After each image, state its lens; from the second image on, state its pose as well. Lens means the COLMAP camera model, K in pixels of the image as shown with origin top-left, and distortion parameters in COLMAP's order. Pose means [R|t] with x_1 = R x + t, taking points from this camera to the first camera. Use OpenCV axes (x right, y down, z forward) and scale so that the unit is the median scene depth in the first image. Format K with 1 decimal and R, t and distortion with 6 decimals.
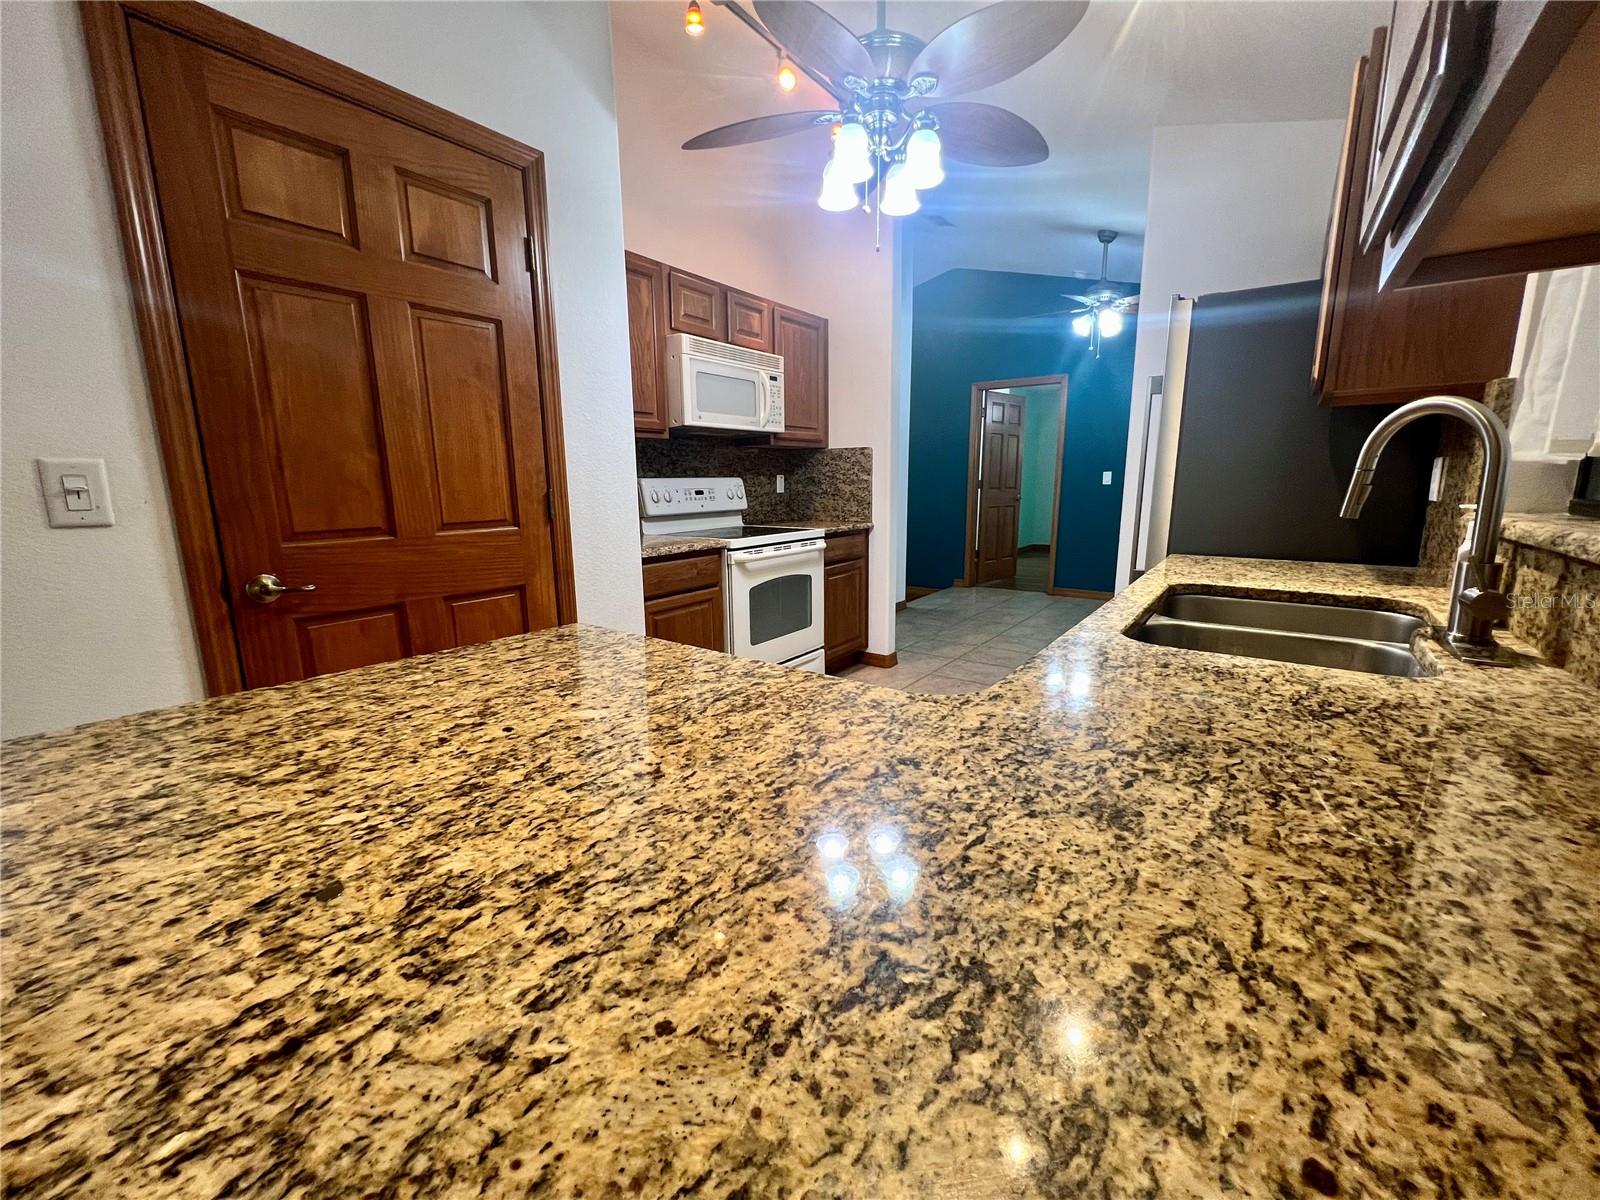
lens RADIAL K [[644.2, 0, 793.6], [0, 644.2, 597.5], [0, 0, 1]] dist [-0.000627, 0.000594]
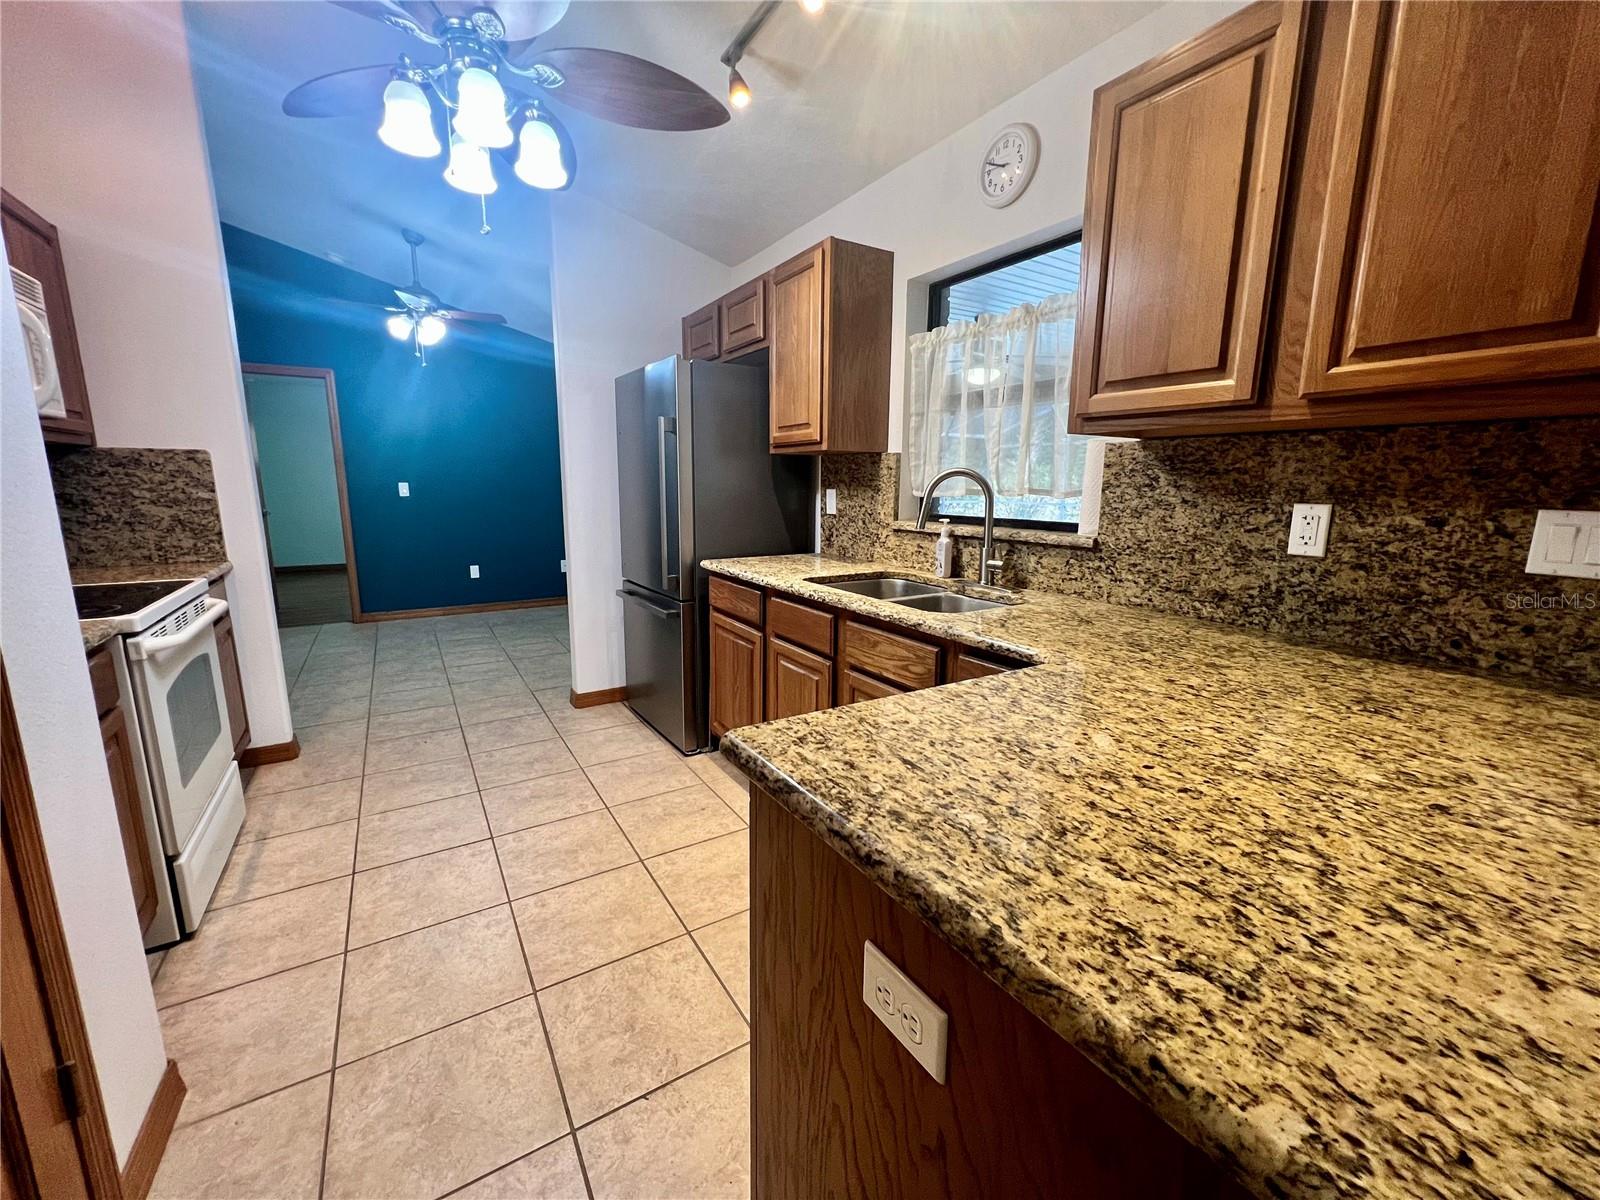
lens RADIAL K [[644.2, 0, 797.3], [0, 644.2, 601.2], [0, 0, 1]] dist [-0.000627, 0.000594]
pose [[0.363697, -0.160919, 0.917513, -1.832585], [0.159558, 0.981171, 0.108835, -0.334812], [-0.917750, 0.106814, 0.382525, 1.216906]]
